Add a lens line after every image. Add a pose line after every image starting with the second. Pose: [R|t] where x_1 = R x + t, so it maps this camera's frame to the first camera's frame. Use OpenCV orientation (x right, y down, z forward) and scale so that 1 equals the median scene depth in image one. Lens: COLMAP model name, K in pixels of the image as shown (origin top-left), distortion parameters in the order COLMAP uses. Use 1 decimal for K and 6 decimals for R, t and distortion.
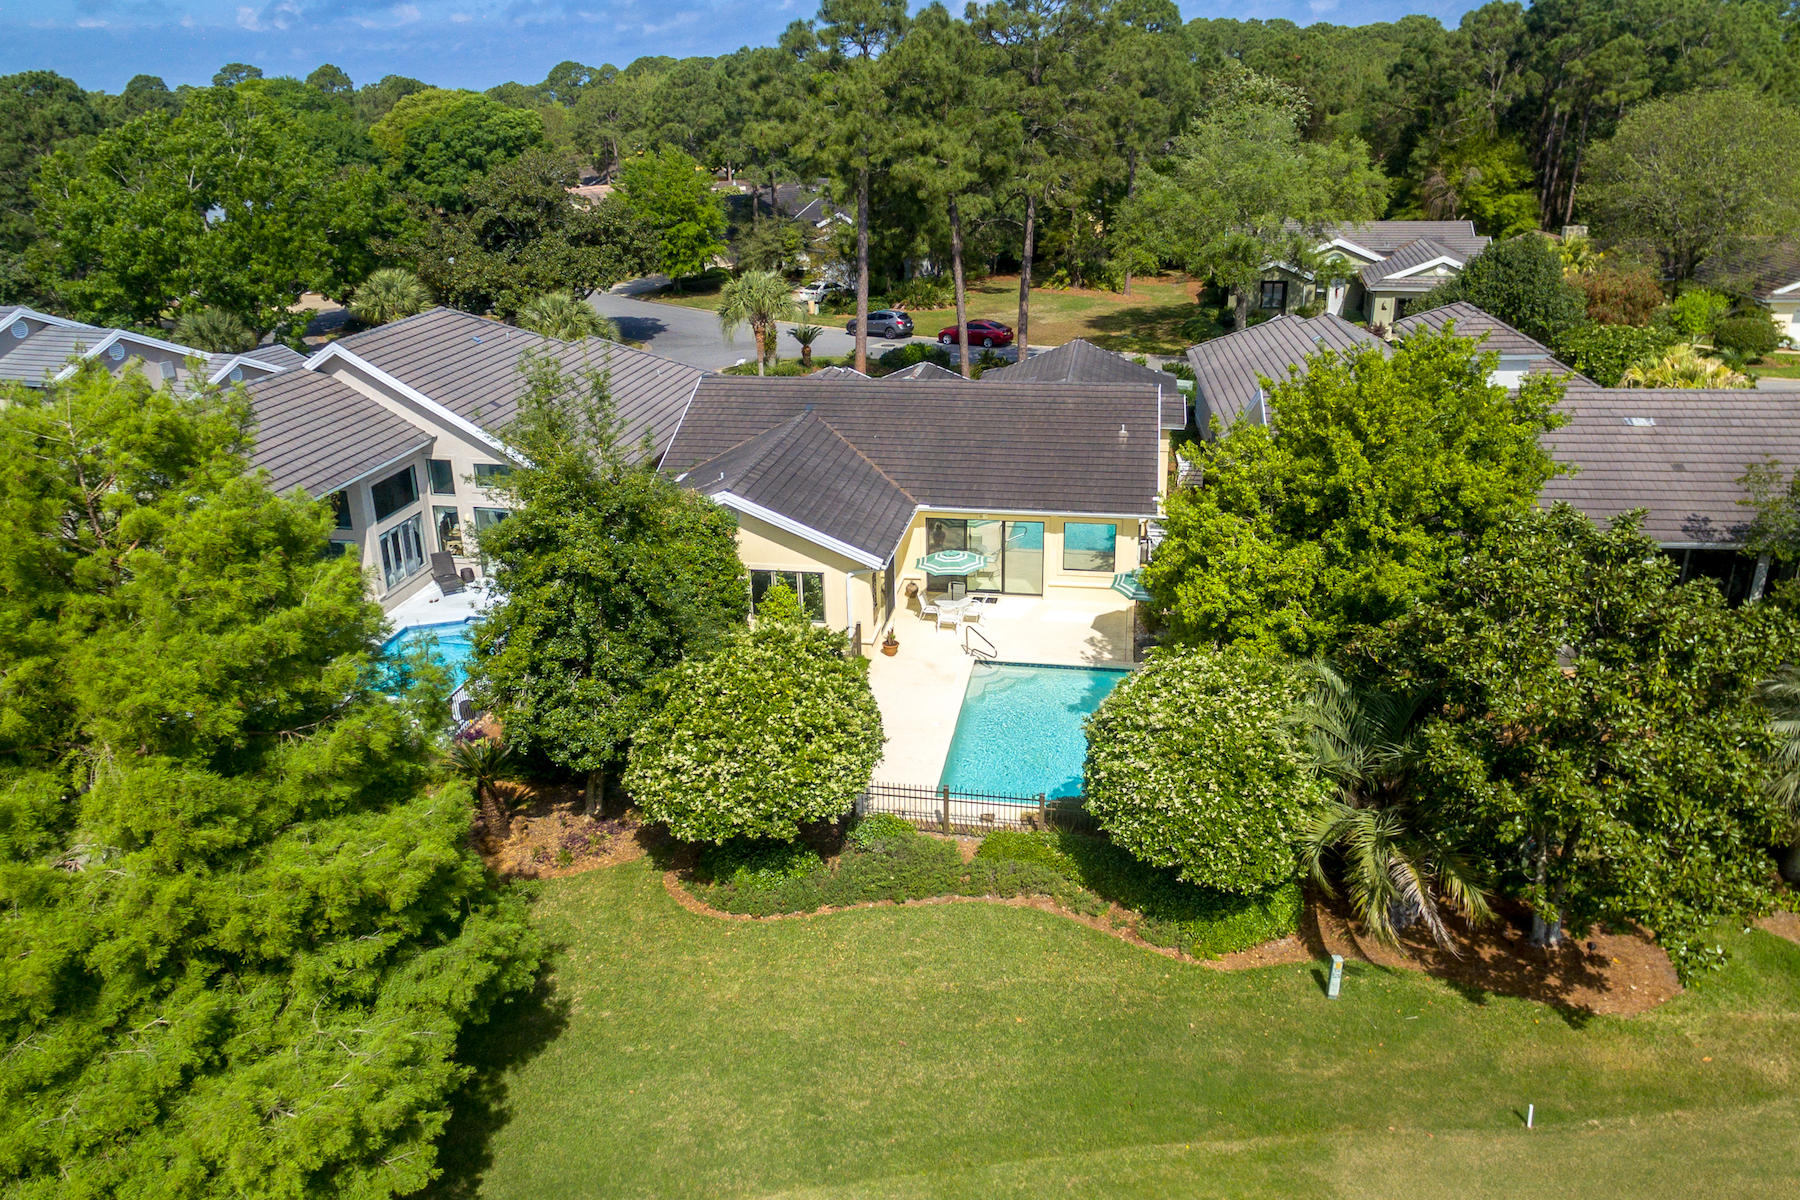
lens RADIAL K [[1198.1, 0, 900.0], [0, 1198.1, 600.0], [0, 0, 1]] dist [-0.000920, -0.000556]
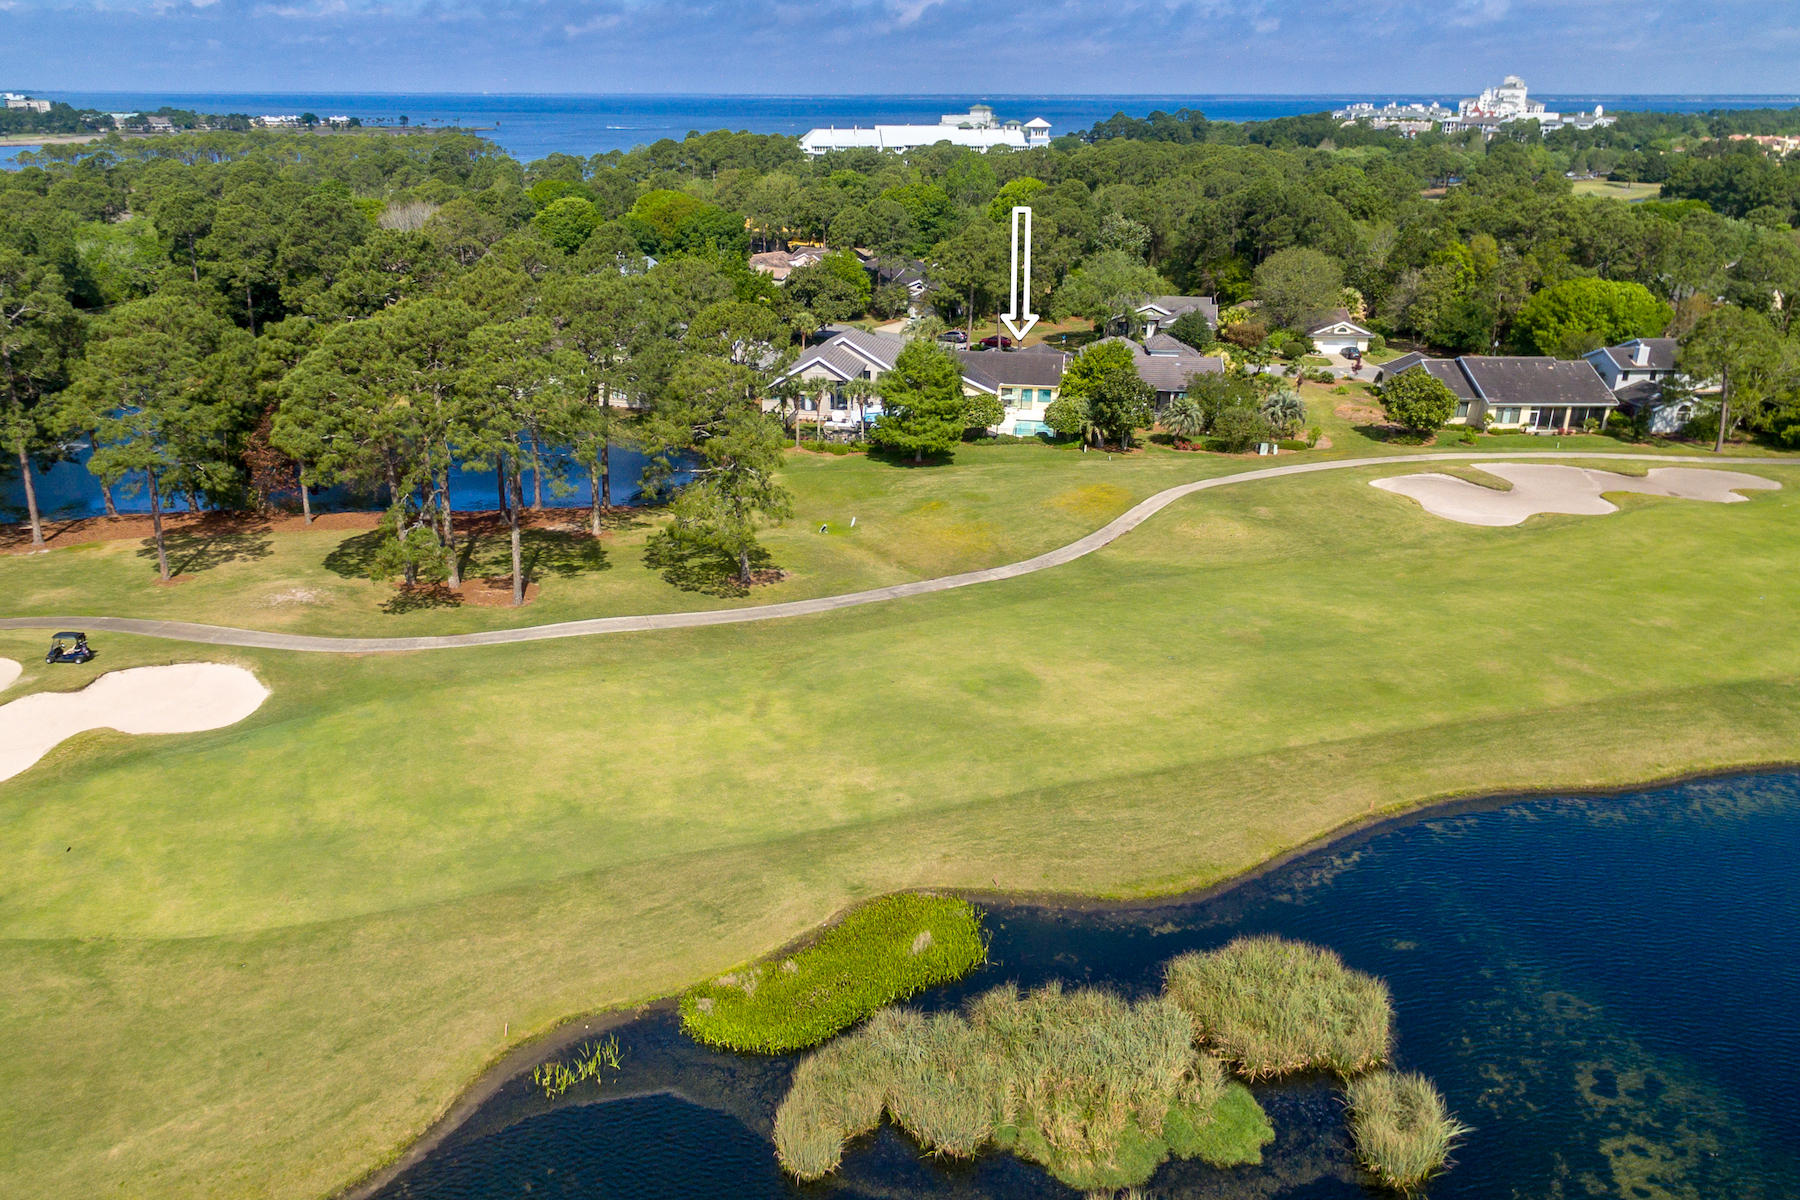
lens RADIAL K [[1198.1, 0, 900.0], [0, 1198.1, 600.0], [0, 0, 1]] dist [-0.000920, -0.000556]
pose [[0.999090, 0.014206, 0.040210, -0.238812], [-0.013800, 0.999851, -0.010369, 0.350860], [-0.040352, 0.009805, 0.999137, -1.501181]]
